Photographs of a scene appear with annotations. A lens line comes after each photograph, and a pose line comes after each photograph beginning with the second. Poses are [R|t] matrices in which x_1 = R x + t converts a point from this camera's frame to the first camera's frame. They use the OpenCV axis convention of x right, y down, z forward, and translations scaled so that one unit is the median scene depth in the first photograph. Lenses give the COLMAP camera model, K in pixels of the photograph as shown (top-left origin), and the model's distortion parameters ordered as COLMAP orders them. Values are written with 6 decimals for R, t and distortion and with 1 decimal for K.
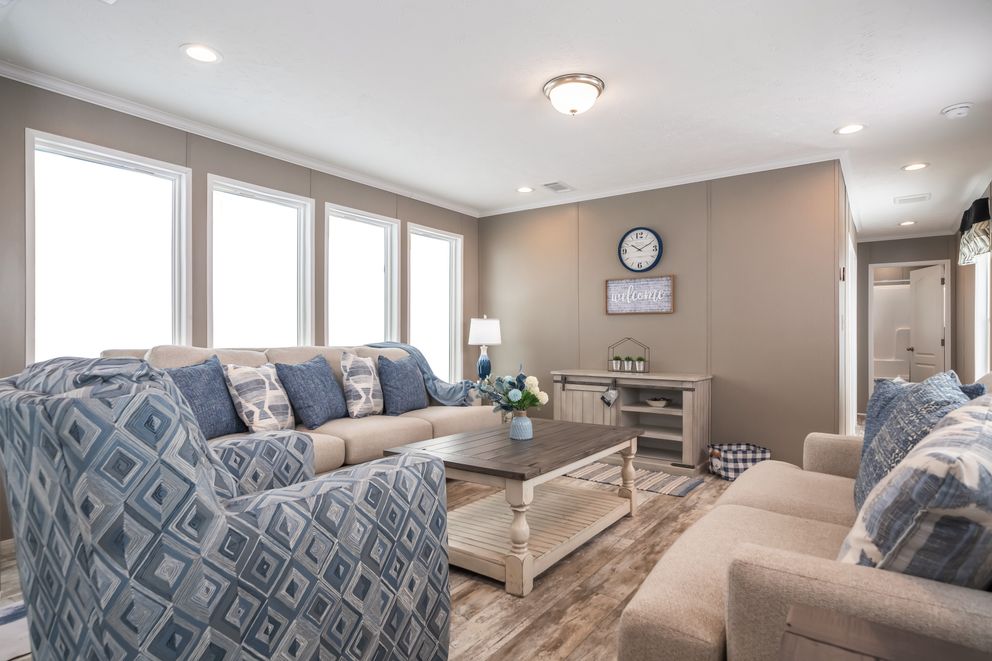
lens RADIAL K [[532.8, 0, 497.5], [0, 532.8, 334.8], [0, 0, 1]] dist [0.000027, -0.000745]
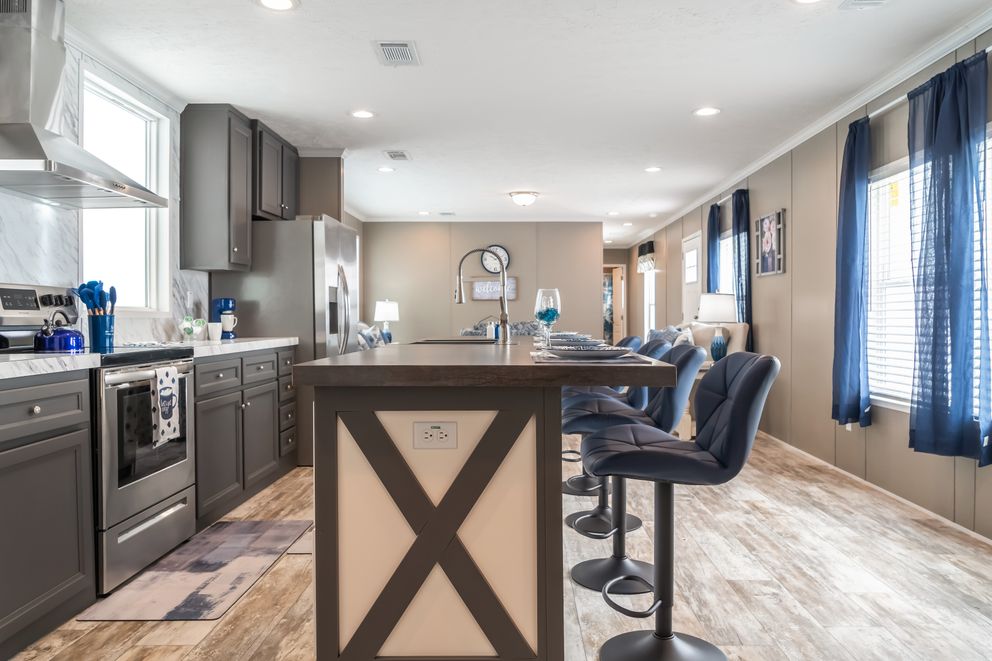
lens RADIAL K [[715.3, 0, 516.3], [0, 715.3, 334.7], [0, 0, 1]] dist [-0.002642, -0.002577]
pose [[0.811882, -0.020327, 0.583467, -1.063252], [0.000361, 0.999411, 0.034315, -0.011824], [-0.583821, -0.027649, 0.811412, -0.869036]]
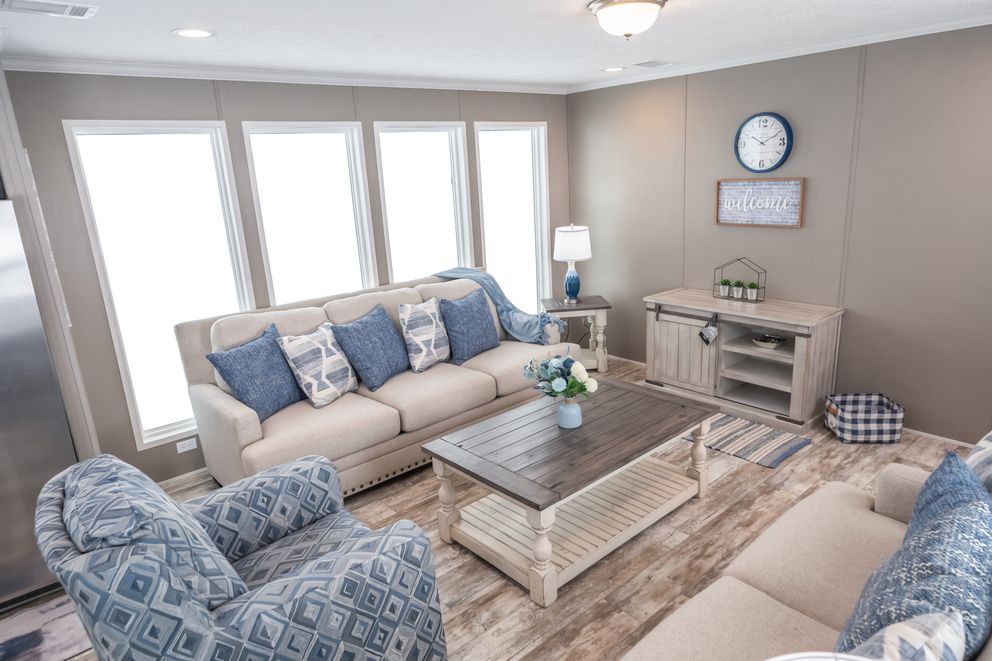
lens RADIAL K [[616.2, 0, 496.0], [0, 616.2, 330.5], [0, 0, 1]] dist [-0.001110, 0.001375]
pose [[0.971106, 0.005942, -0.238575, 0.124059], [0.058642, 0.963097, 0.262688, -0.180534], [0.231331, -0.269088, 0.934921, 0.002102]]
